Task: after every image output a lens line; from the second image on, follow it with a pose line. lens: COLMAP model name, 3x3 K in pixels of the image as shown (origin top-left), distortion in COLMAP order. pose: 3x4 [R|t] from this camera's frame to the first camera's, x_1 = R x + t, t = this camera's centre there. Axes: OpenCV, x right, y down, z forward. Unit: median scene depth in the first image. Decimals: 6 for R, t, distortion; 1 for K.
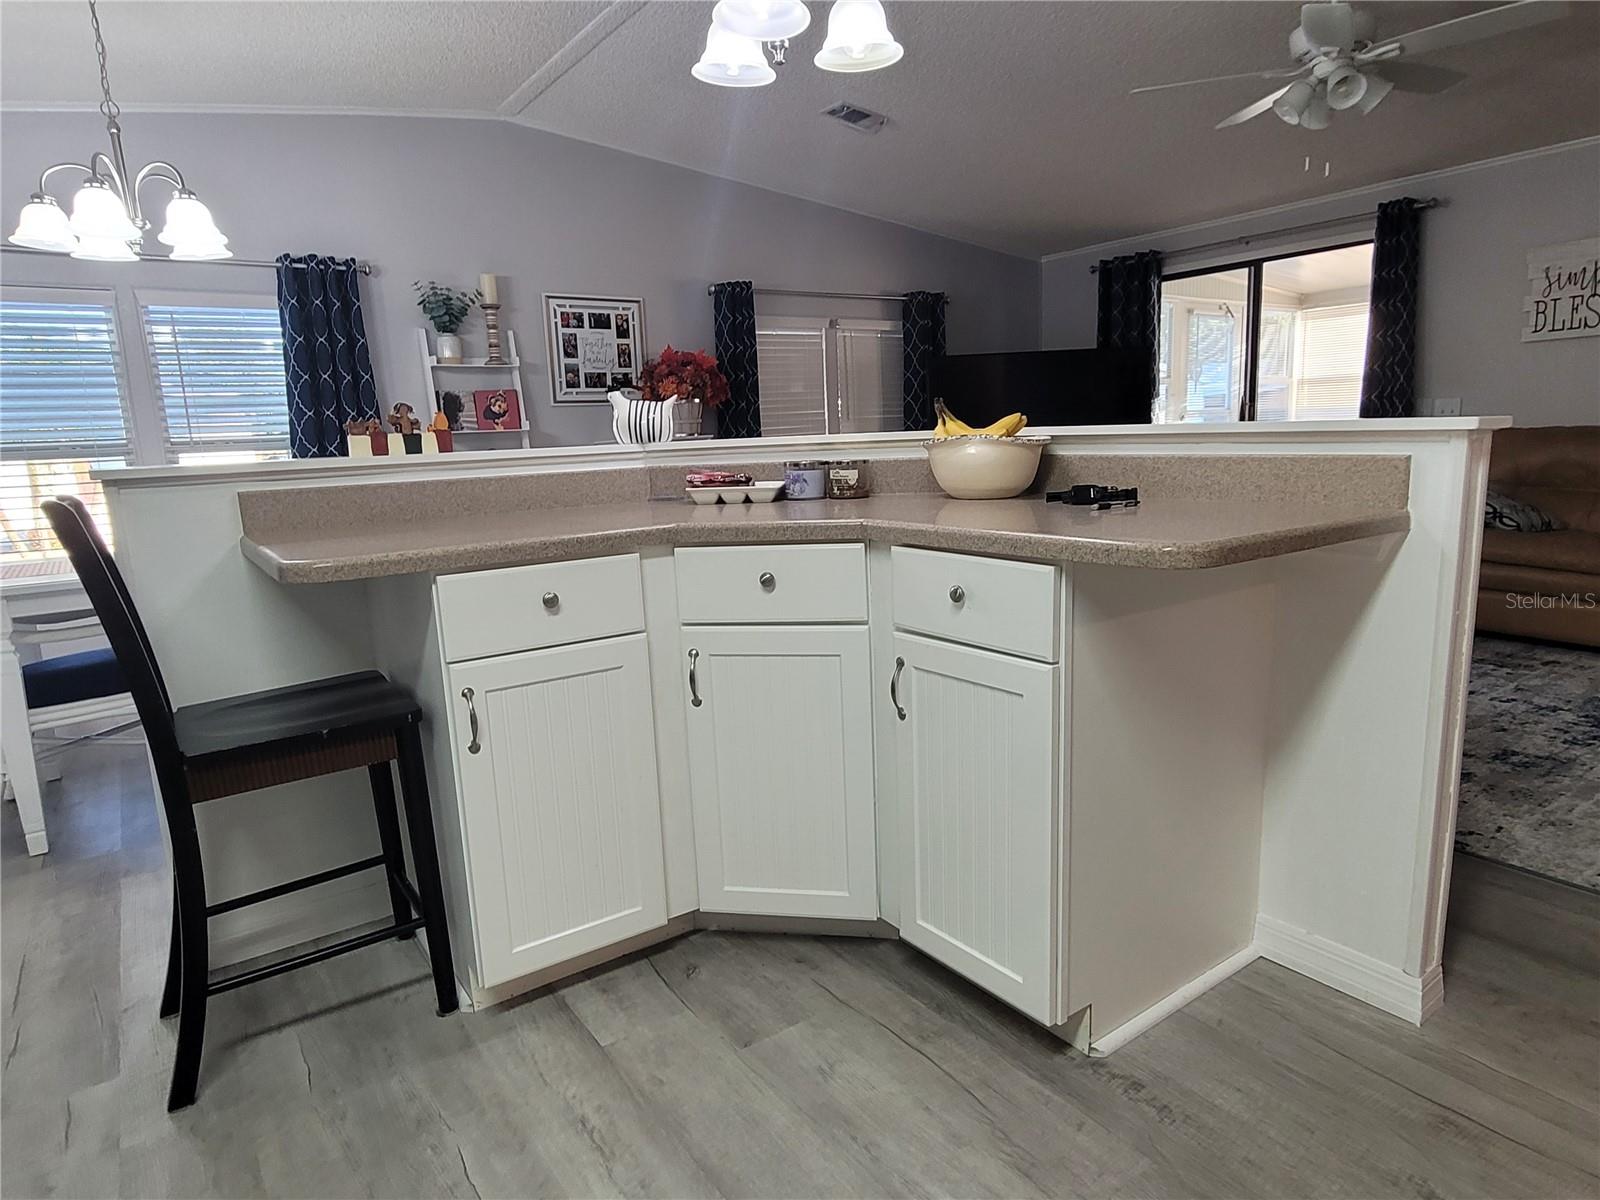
lens RADIAL K [[946.4, 0, 804.5], [0, 946.4, 607.7], [0, 0, 1]] dist [-0.000987, -0.003589]
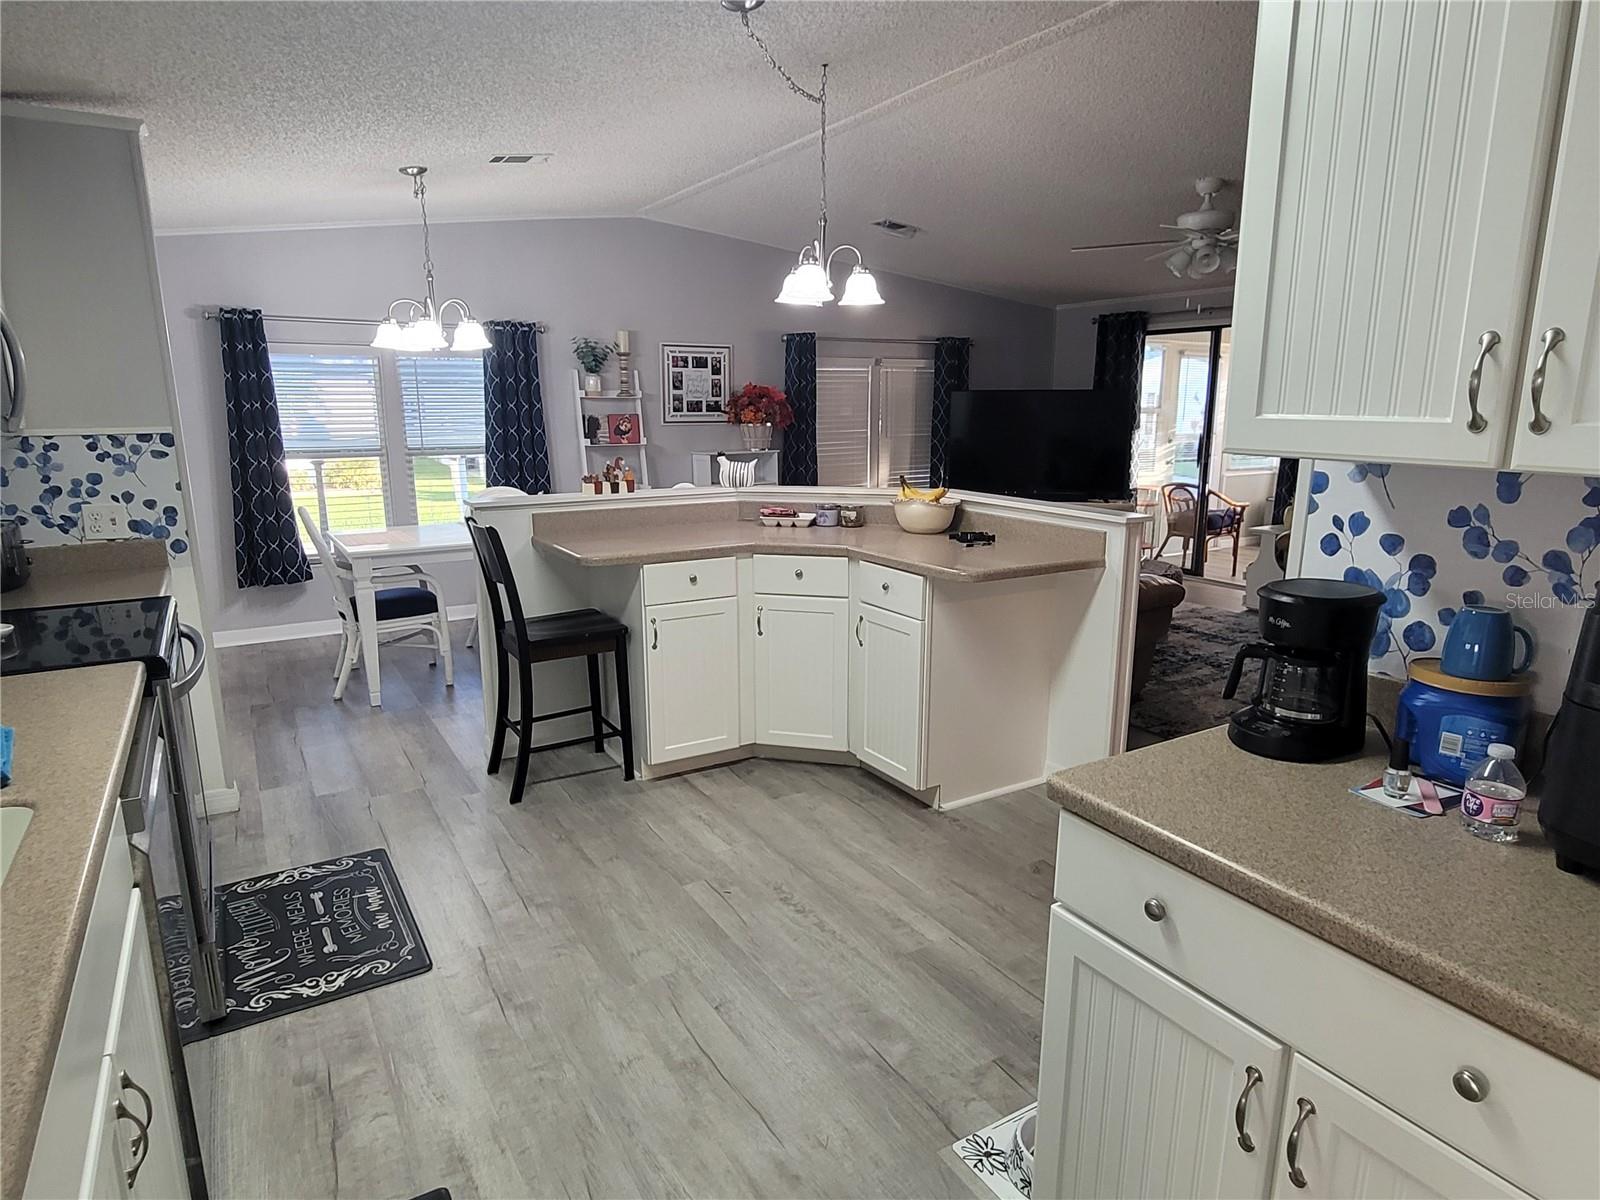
lens RADIAL K [[946.4, 0, 803.7], [0, 946.4, 612.3], [0, 0, 1]] dist [-0.000987, -0.003589]
pose [[0.996460, 0.055186, -0.063421, 0.038295], [-0.052815, 0.997863, 0.038468, -0.009289], [0.065408, -0.034982, 0.997245, -0.371101]]
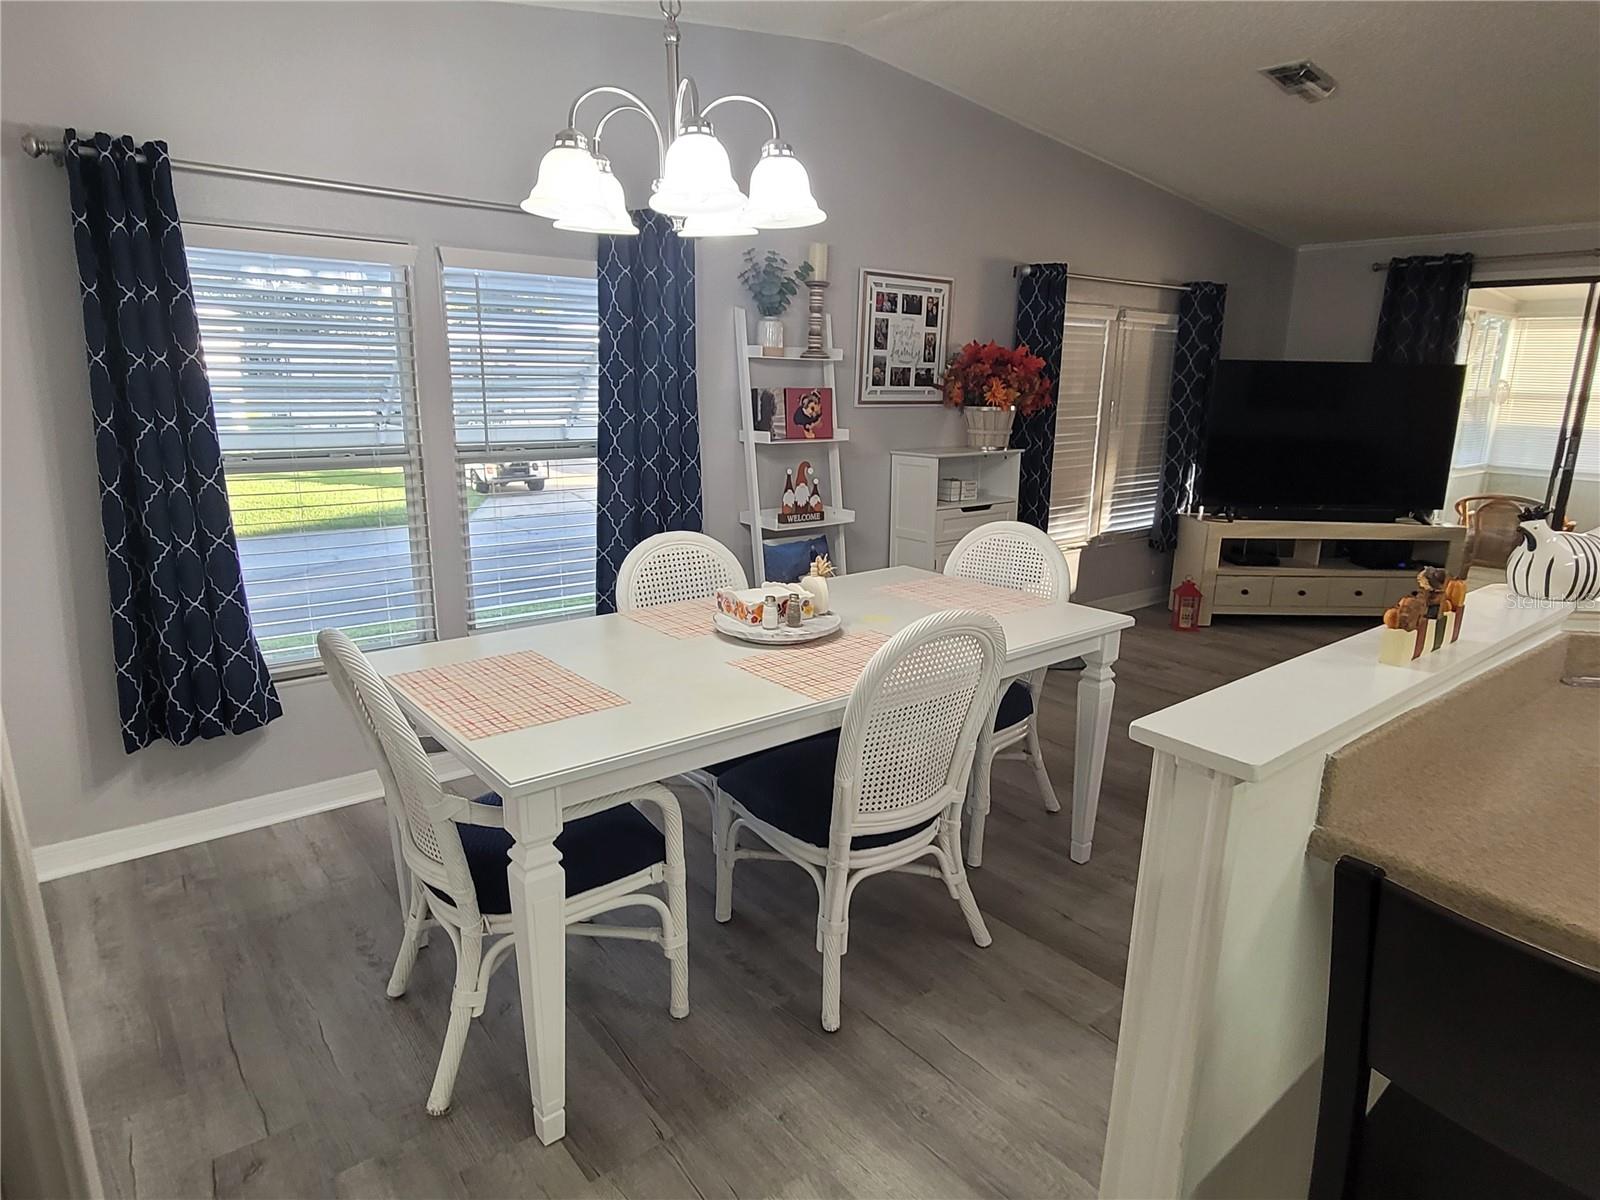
lens RADIAL K [[946.4, 0, 805.2], [0, 946.4, 612.1], [0, 0, 1]] dist [-0.000987, -0.003589]
pose [[0.996733, 0.043691, 0.067932, -0.383369], [-0.047980, 0.996870, 0.062841, -0.091615], [-0.064973, -0.065895, 0.995709, 0.186478]]
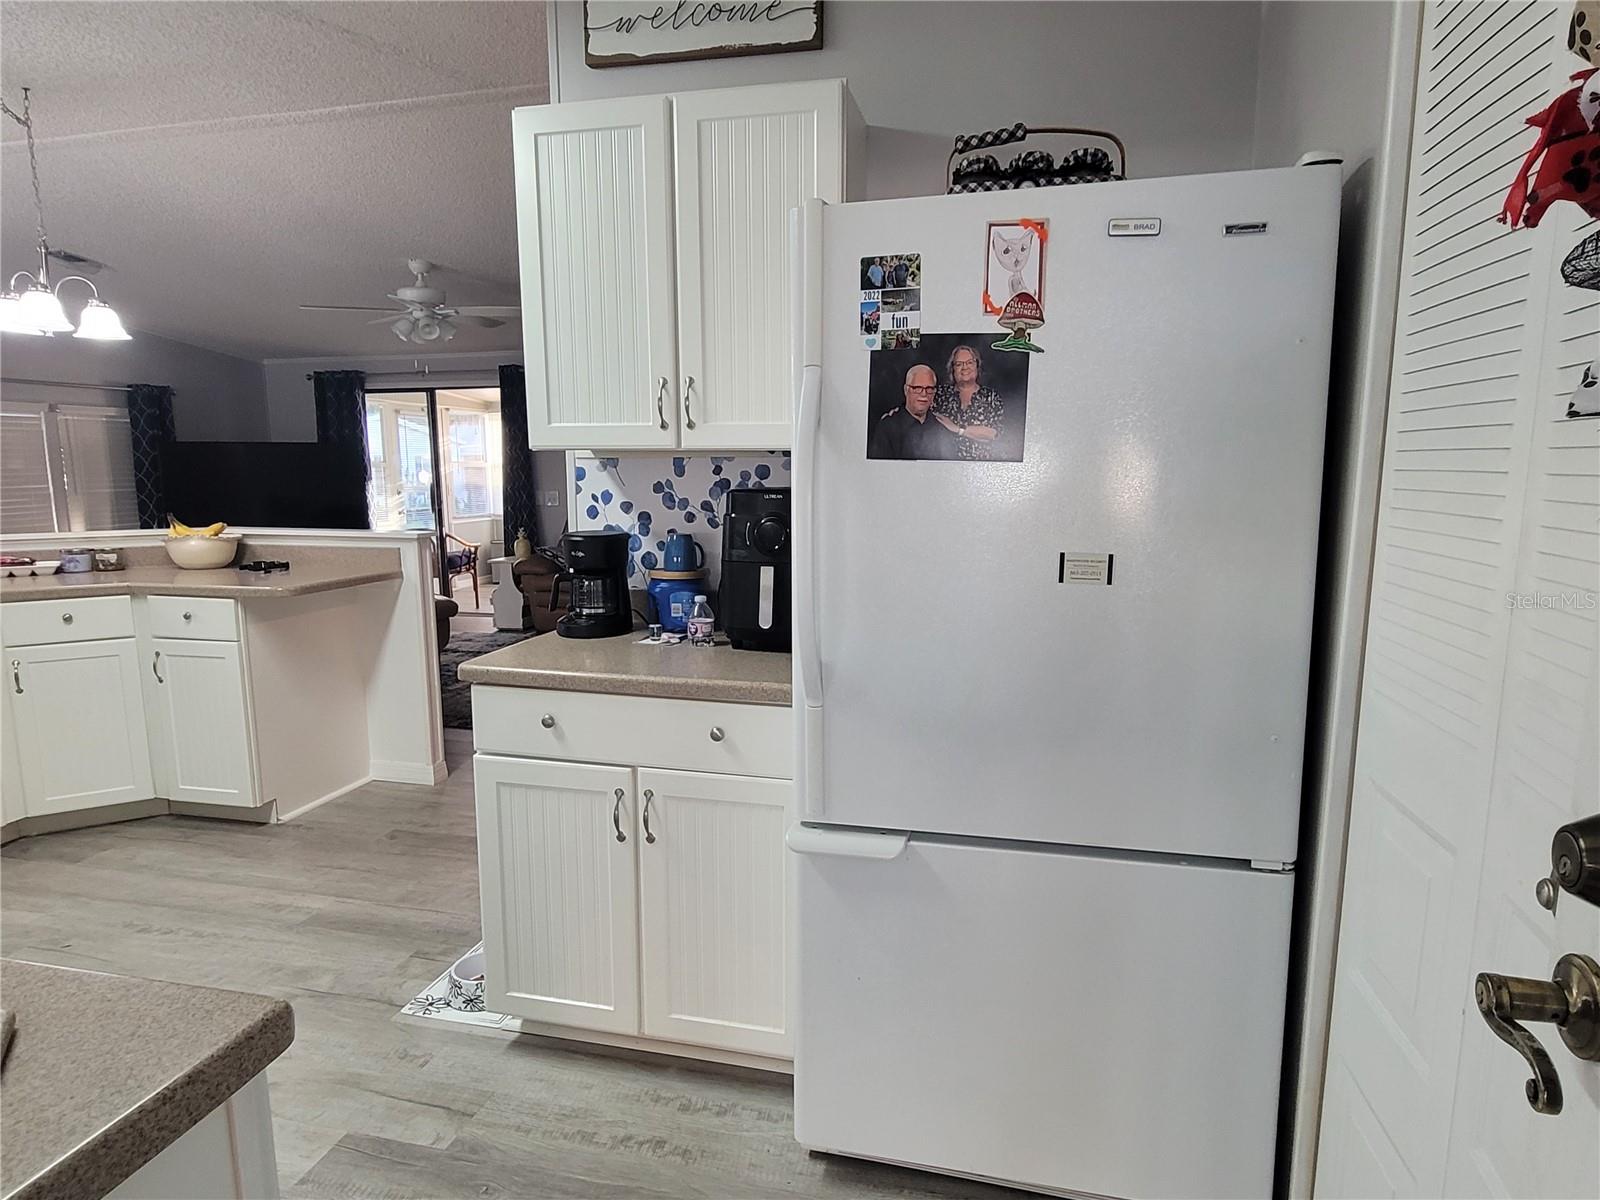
lens RADIAL K [[946.4, 0, 807.8], [0, 946.4, 611.9], [0, 0, 1]] dist [-0.000987, -0.003589]
pose [[0.750117, -0.063499, 0.658249, -0.063077], [0.095024, 0.995399, -0.012263, 0.044745], [-0.654442, 0.071748, 0.752700, -0.501527]]
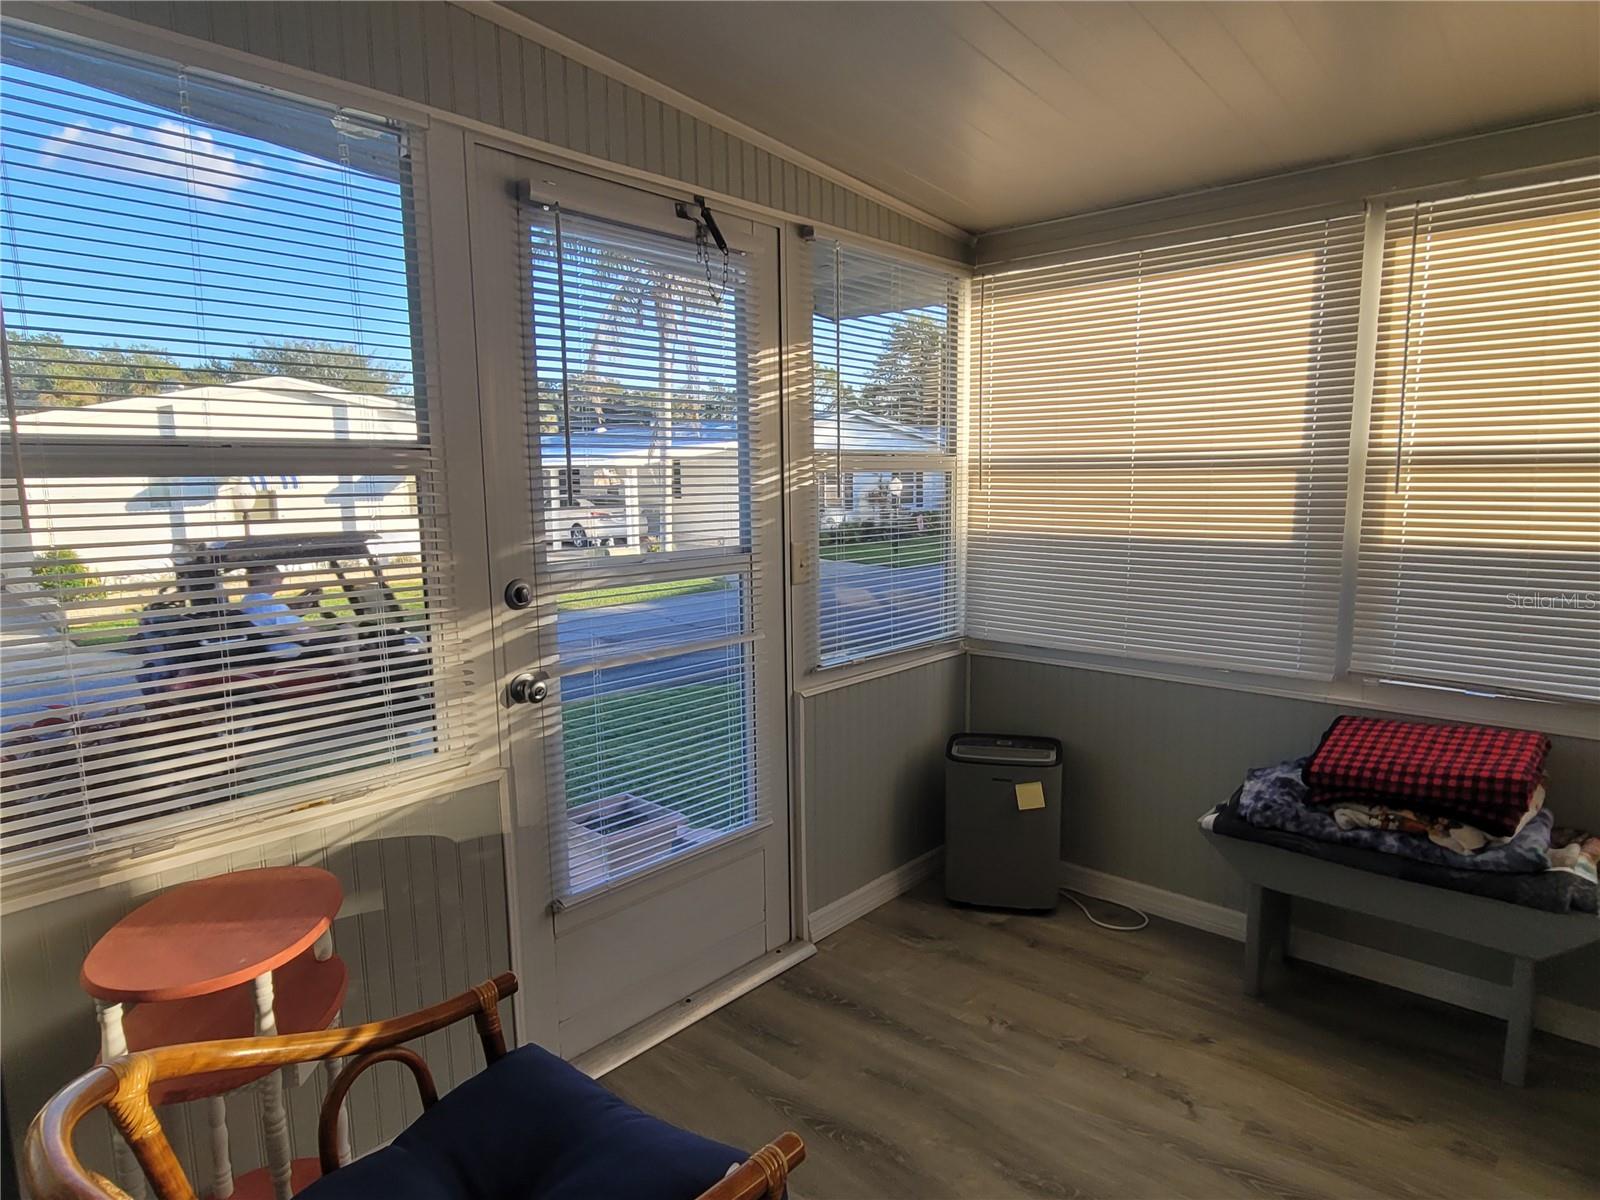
lens RADIAL K [[946.4, 0, 799.8], [0, 946.4, 603.6], [0, 0, 1]] dist [-0.000987, -0.003589]
pose [[0.977709, 0.000787, 0.209965, 0.668759], [0.011987, 0.998153, -0.059561, -0.289882], [-0.209624, 0.060750, 0.975893, 1.156221]]
